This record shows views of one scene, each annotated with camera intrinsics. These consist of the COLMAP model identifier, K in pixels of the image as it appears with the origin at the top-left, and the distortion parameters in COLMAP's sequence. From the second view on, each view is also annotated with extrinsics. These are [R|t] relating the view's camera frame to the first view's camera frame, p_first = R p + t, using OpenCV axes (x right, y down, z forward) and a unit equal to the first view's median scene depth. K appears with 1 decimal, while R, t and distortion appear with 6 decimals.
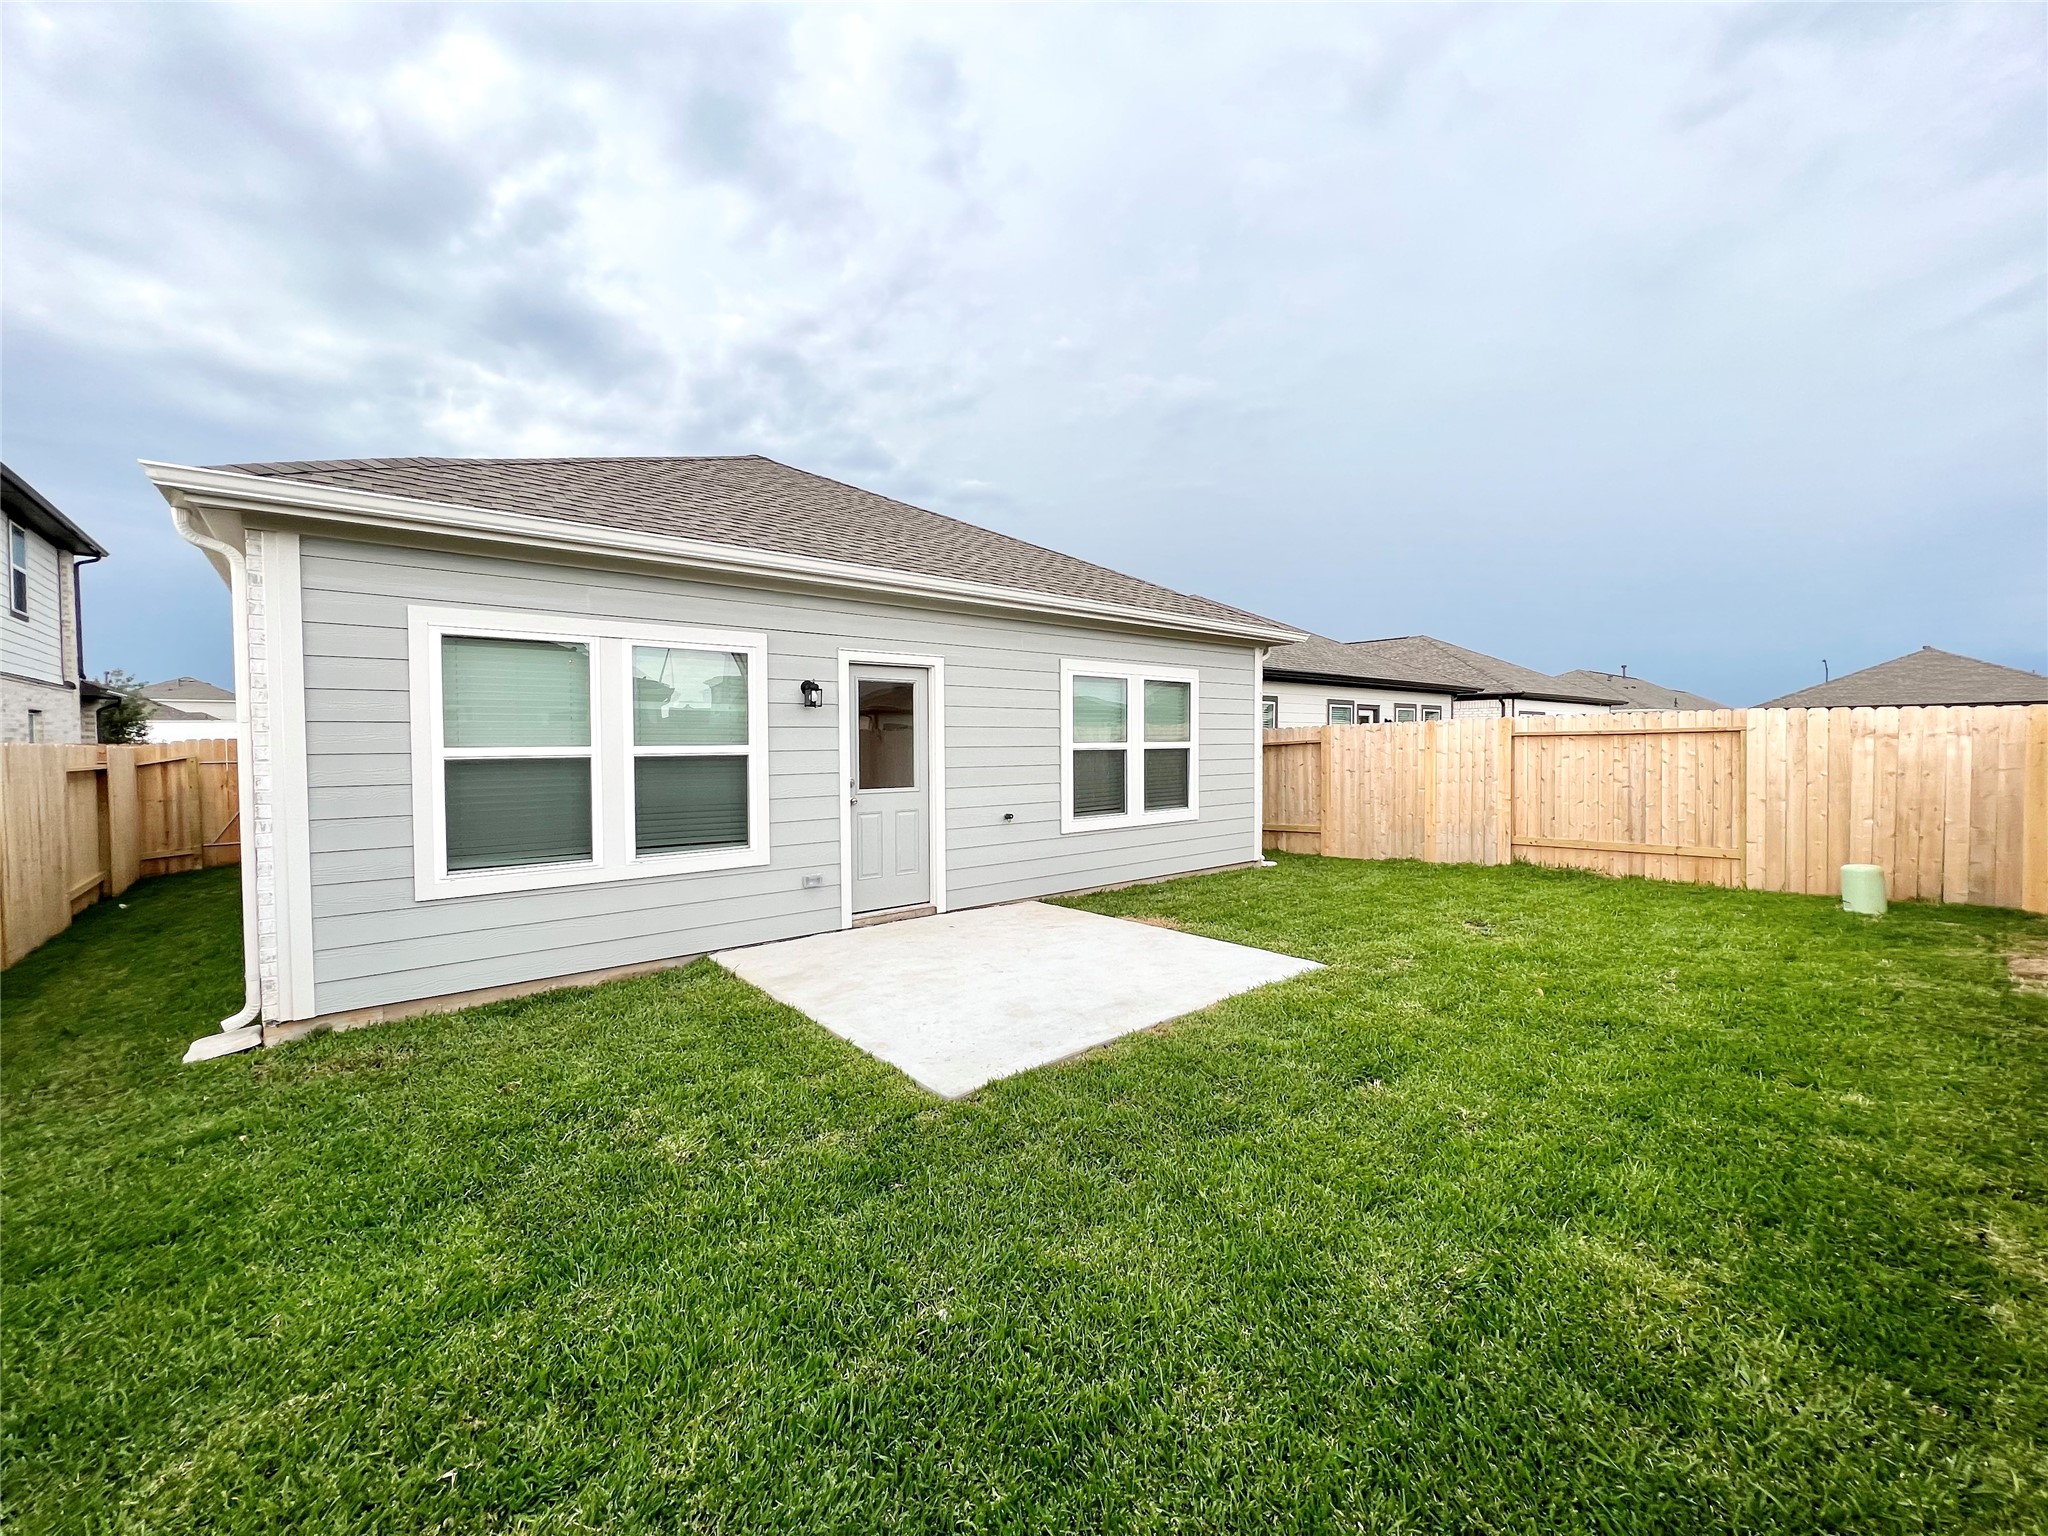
lens RADIAL K [[821.1, 0, 1017.9], [0, 821.1, 767.4], [0, 0, 1]] dist [-0.002687, 0.000907]
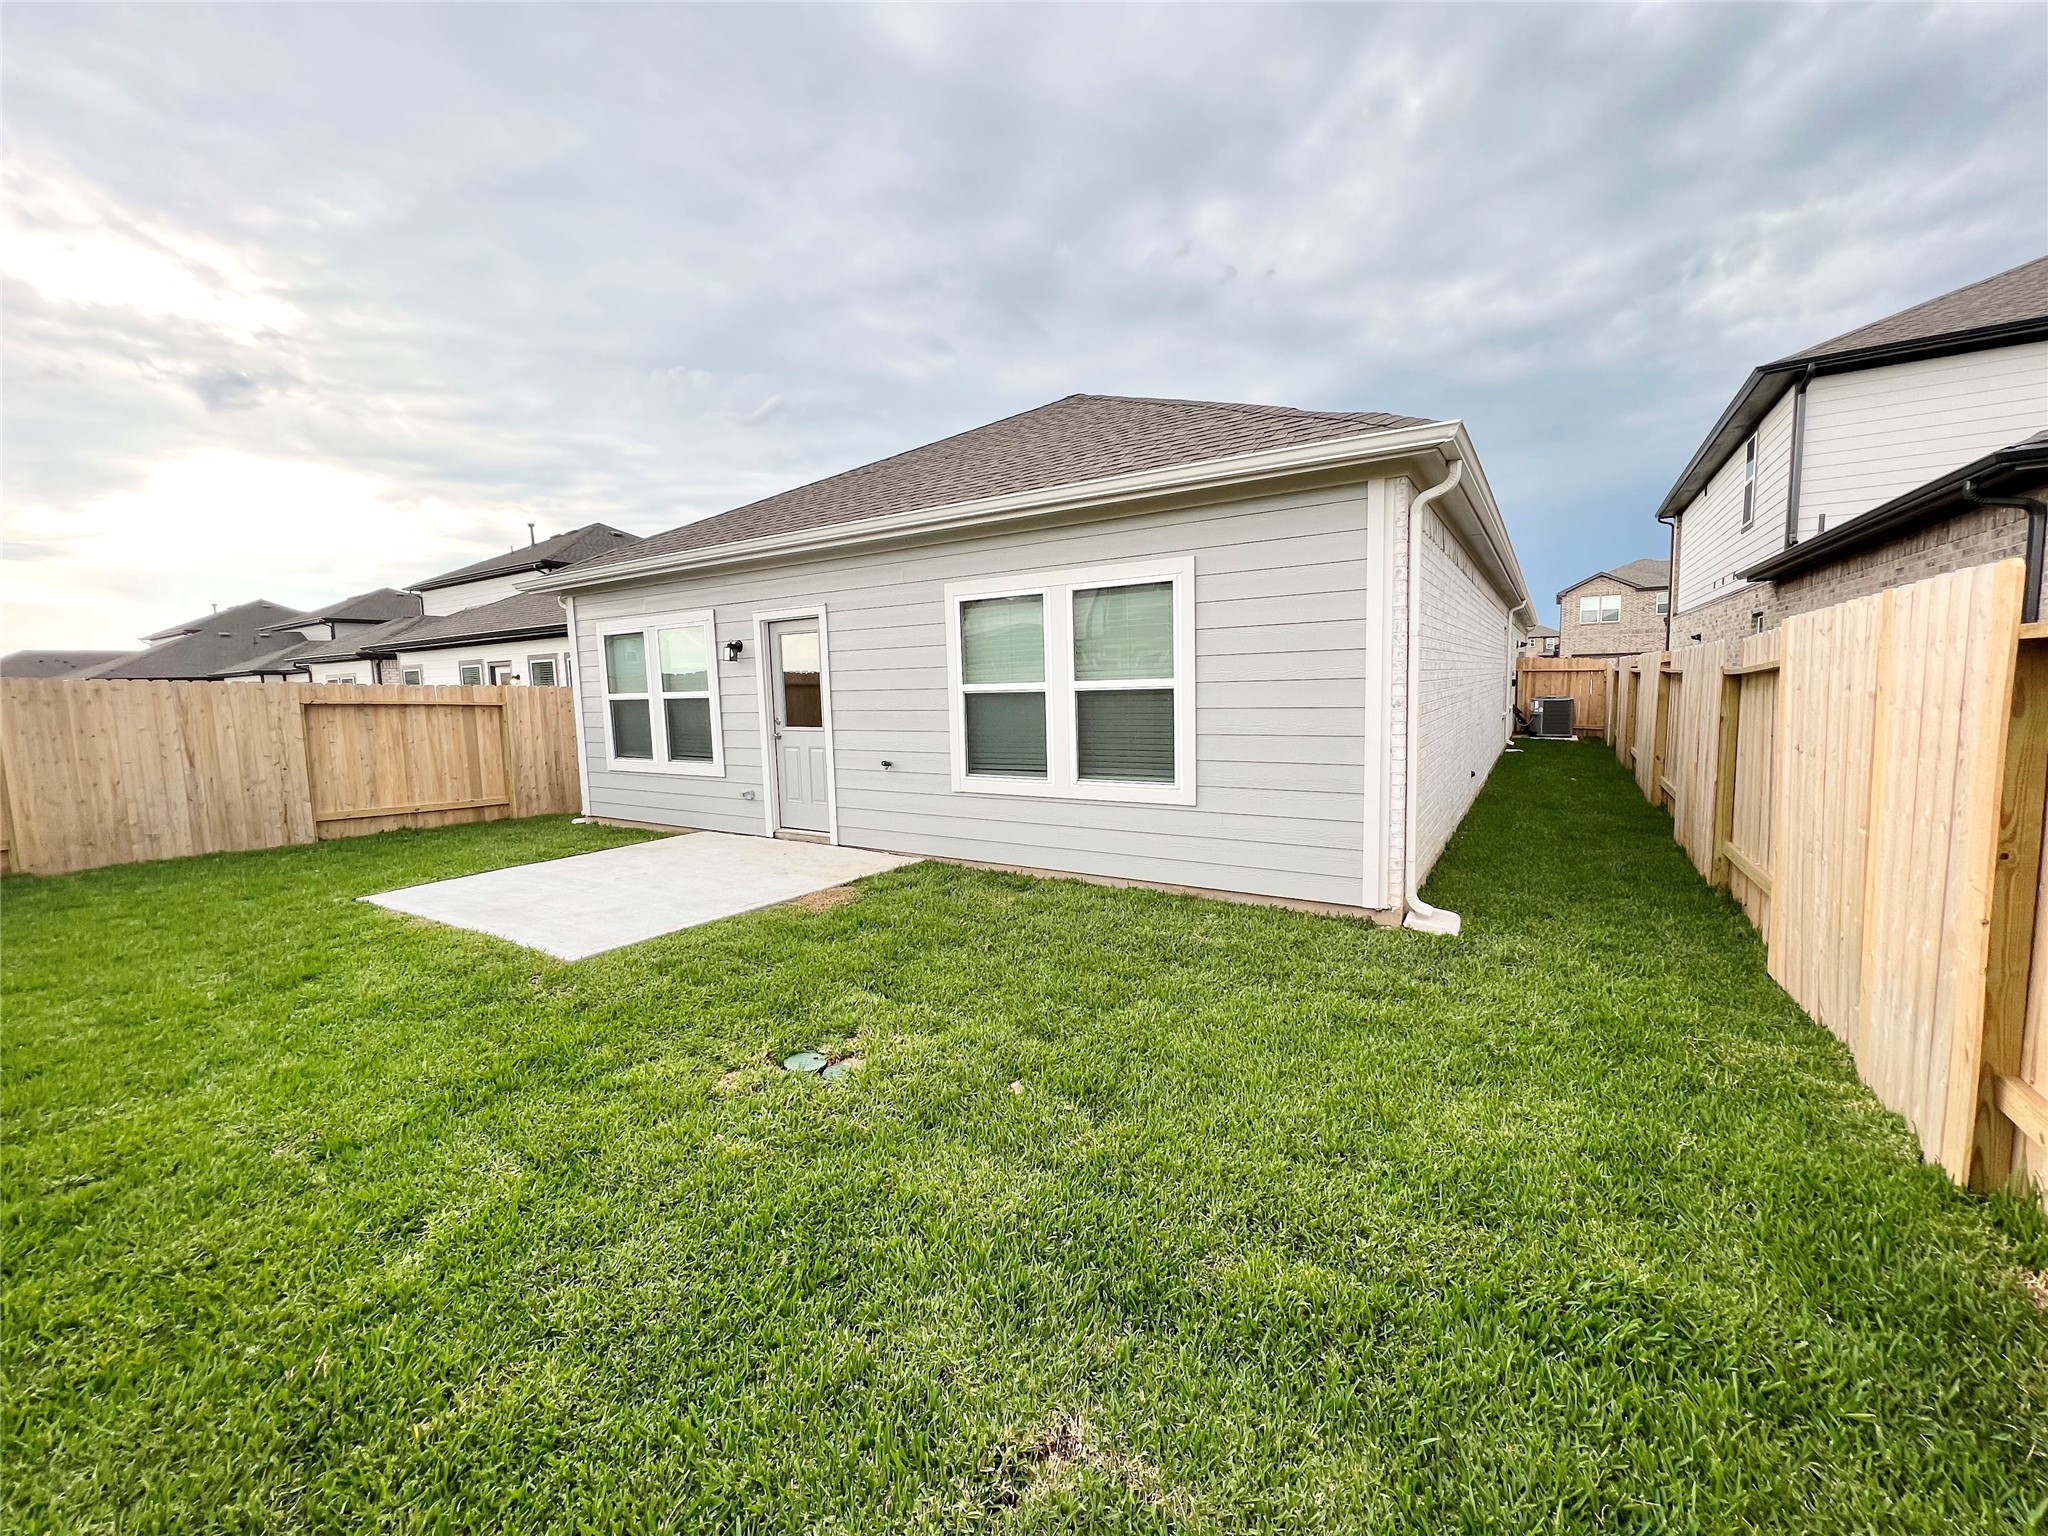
lens RADIAL K [[887.9, 0, 1024.0], [0, 887.9, 768.0], [0, 0, 1]] dist [-0.054925, 0.013659]
pose [[0.259890, 0.091702, -0.961274, 0.806005], [-0.002592, 0.995543, 0.094270, -0.025298], [0.965635, -0.022008, 0.258970, 0.703742]]
